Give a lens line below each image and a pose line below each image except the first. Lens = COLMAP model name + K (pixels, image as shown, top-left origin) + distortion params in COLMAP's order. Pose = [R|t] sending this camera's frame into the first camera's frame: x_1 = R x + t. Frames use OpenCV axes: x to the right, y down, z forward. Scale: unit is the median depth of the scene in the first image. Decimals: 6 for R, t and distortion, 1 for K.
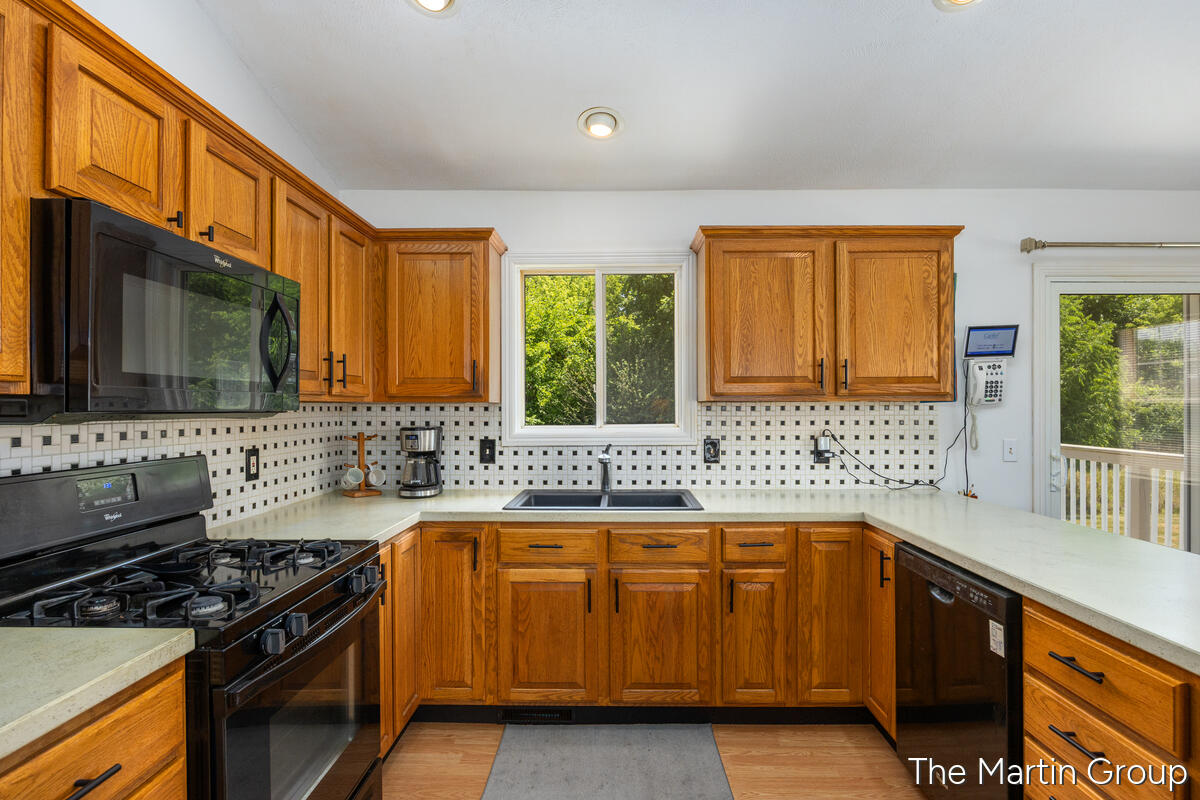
lens RADIAL K [[578.6, 0, 600.7], [0, 578.6, 407.8], [0, 0, 1]] dist [-0.000321, -0.000316]
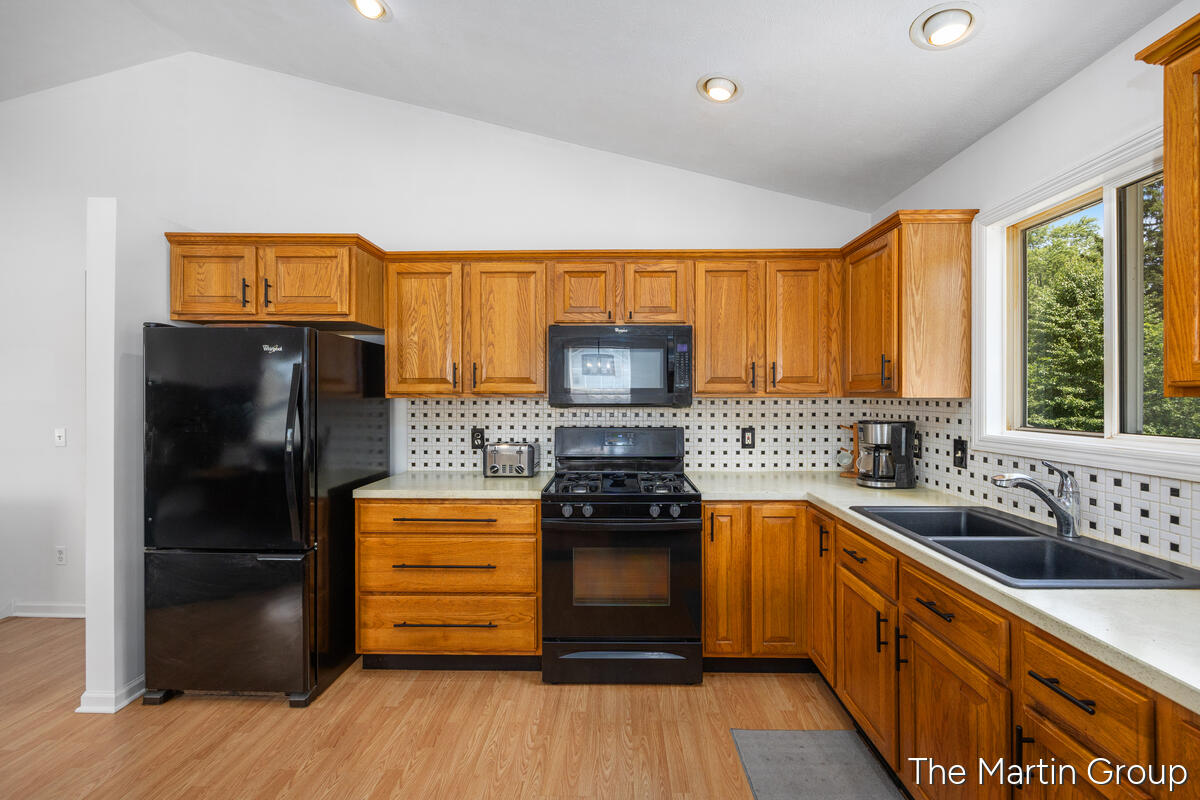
lens RADIAL K [[488.1, 0, 608.2], [0, 488.1, 398.4], [0, 0, 1]] dist [-0.007821, -0.000031]
pose [[0.002005, 0.004146, -0.999989, 0.573668], [-0.001816, 0.999990, 0.004142, -0.009884], [0.999996, 0.001807, 0.002013, 0.515156]]
